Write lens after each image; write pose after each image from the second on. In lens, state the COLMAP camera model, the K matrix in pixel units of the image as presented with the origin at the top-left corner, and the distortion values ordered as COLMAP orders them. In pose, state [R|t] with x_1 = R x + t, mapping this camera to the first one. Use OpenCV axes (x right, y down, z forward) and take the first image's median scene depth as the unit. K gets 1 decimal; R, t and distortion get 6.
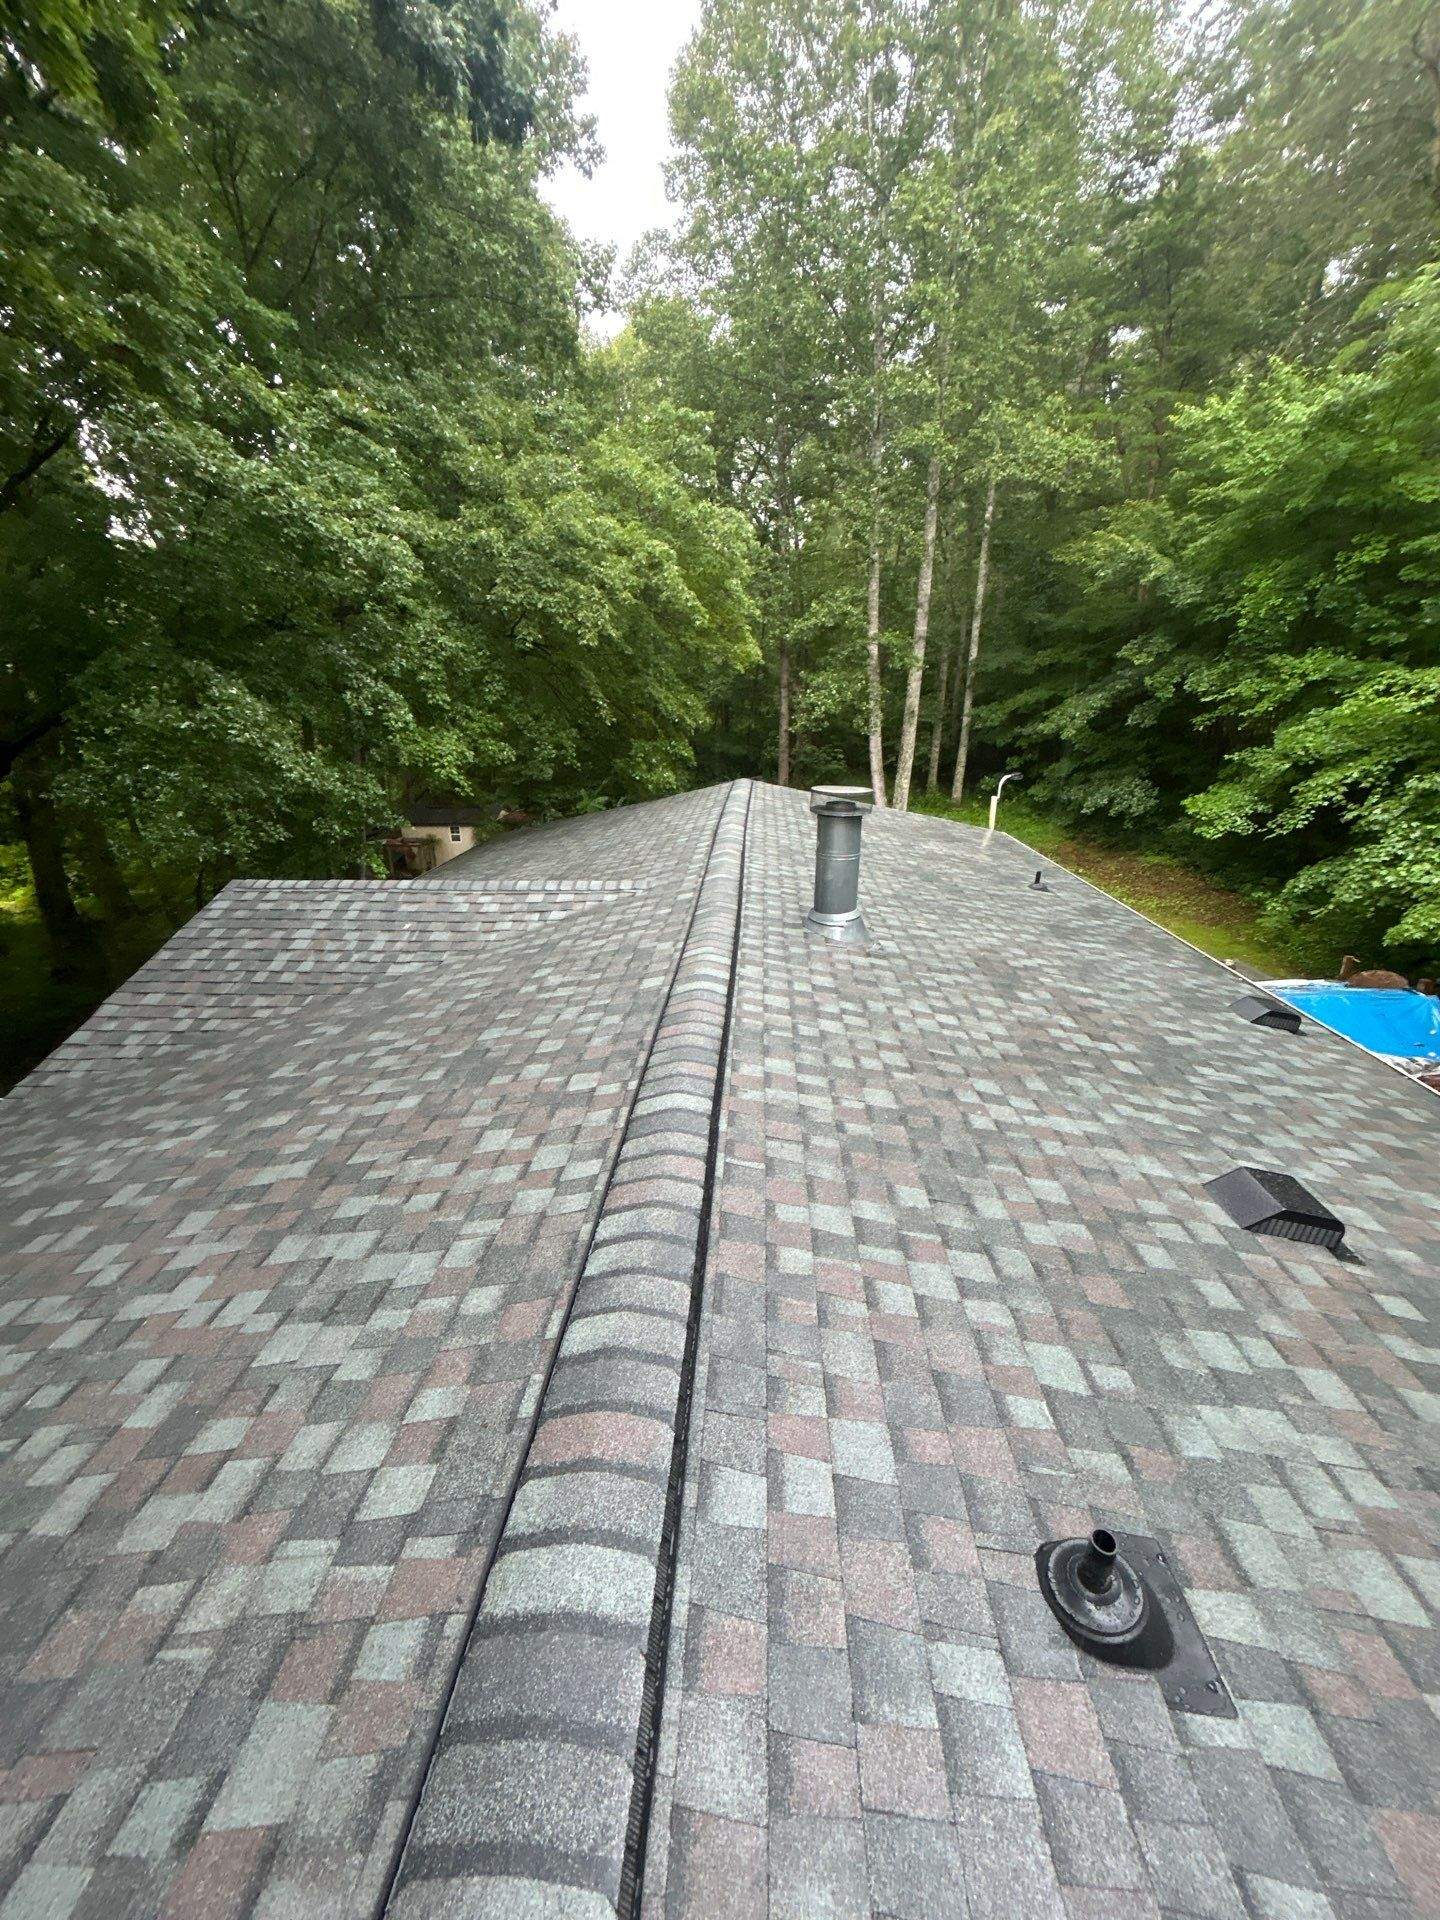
lens RADIAL K [[786.8, 0, 703.6], [0, 786.8, 954.8], [0, 0, 1]] dist [-0.007546, 0.000101]
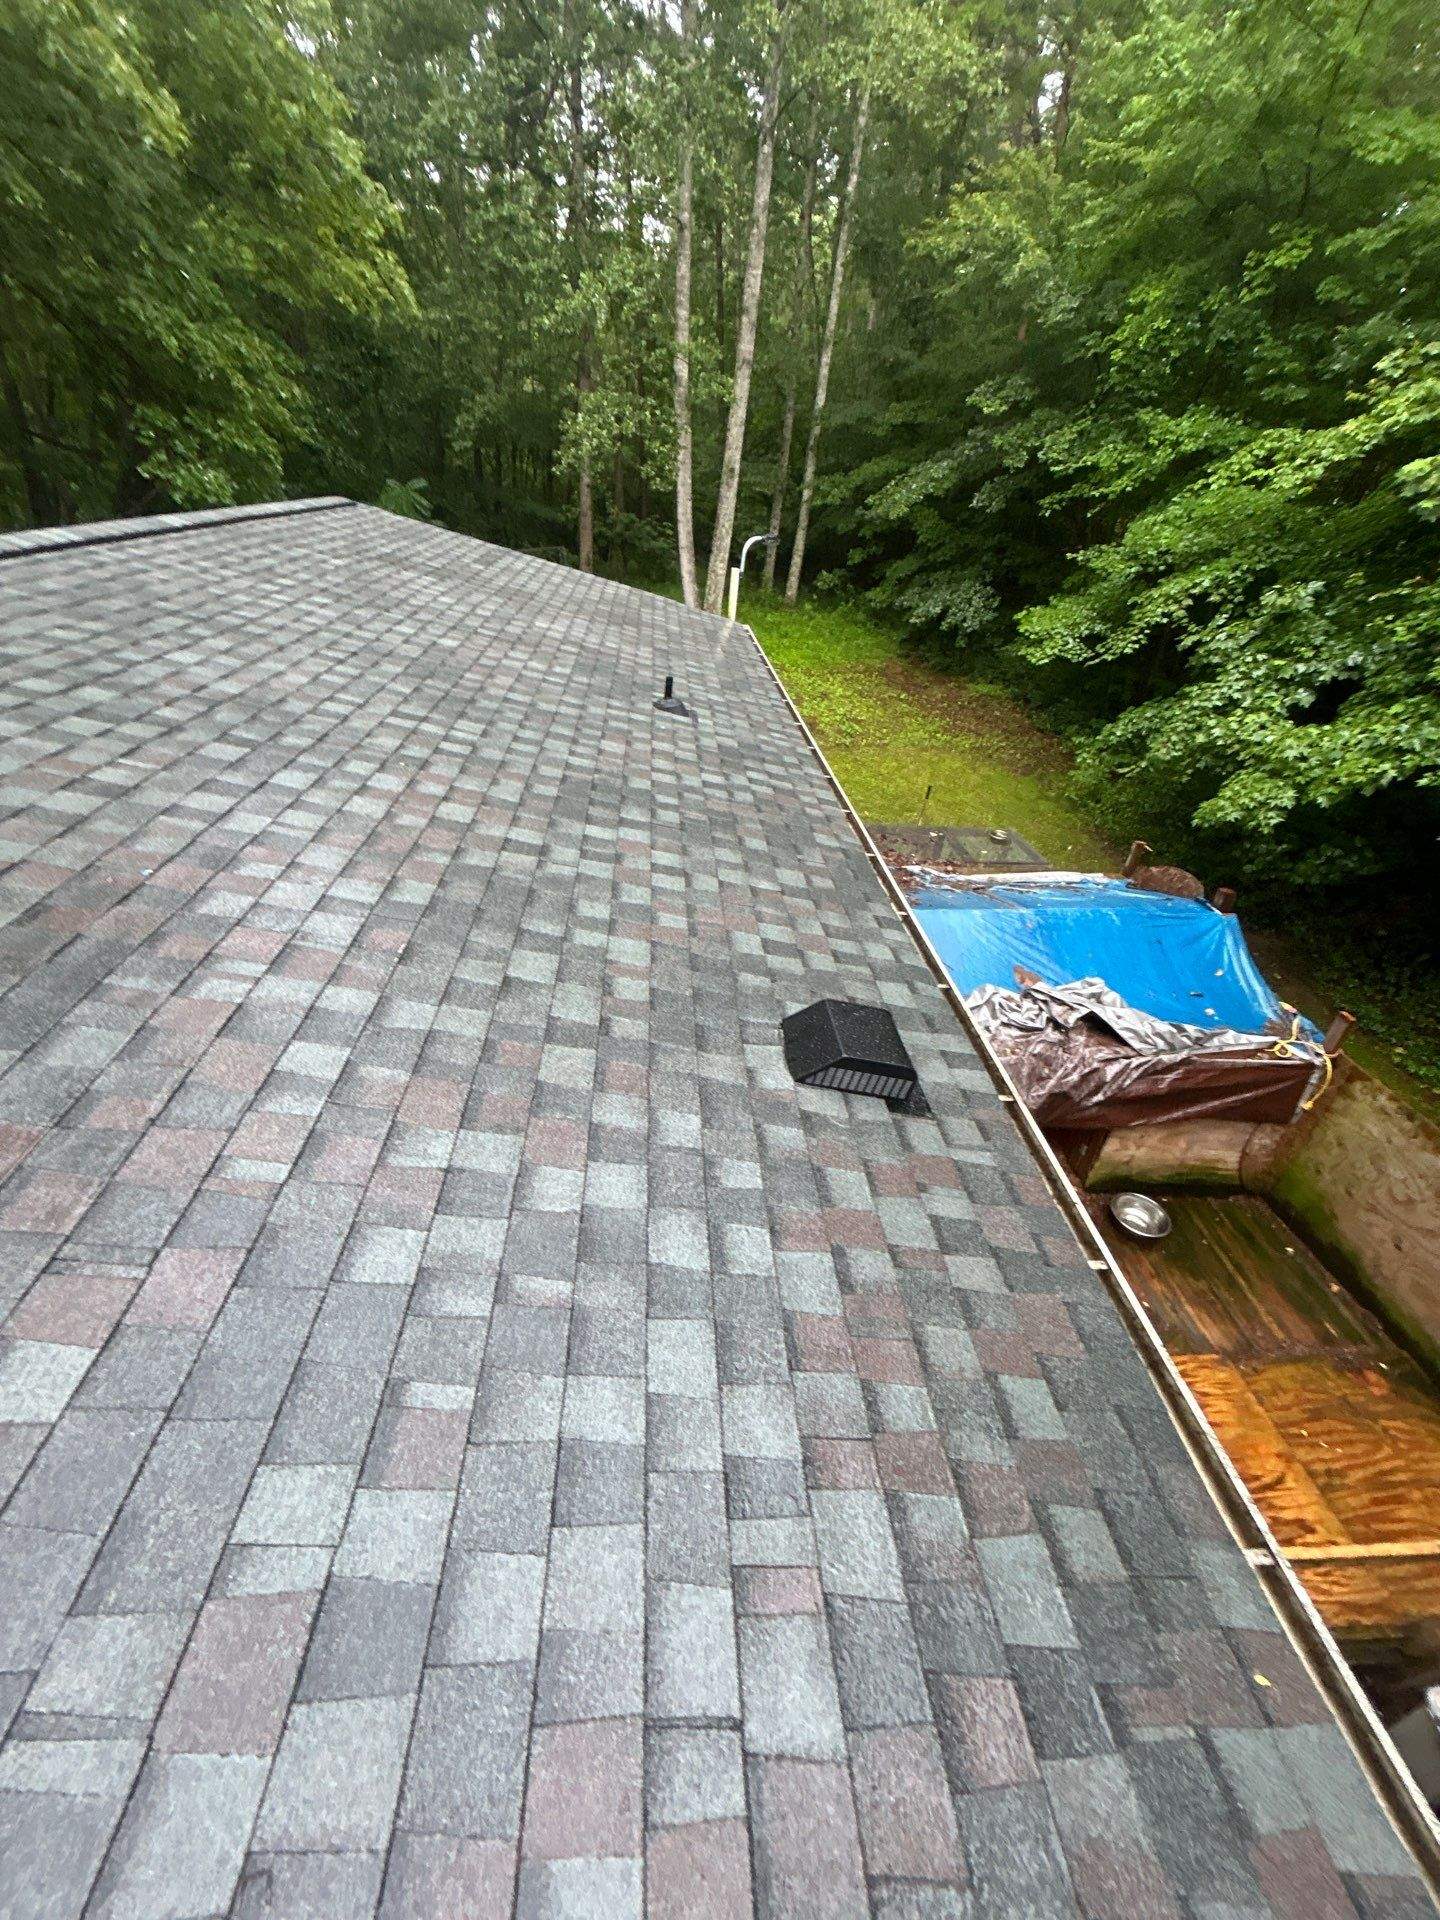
lens RADIAL K [[786.8, 0, 720.0], [0, 786.8, 969.3], [0, 0, 1]] dist [-0.007546, 0.000101]
pose [[0.984875, 0.012321, 0.172826, 0.229985], [-0.054084, 0.969490, 0.239090, -0.024327], [-0.164607, -0.244821, 0.955493, 0.249290]]
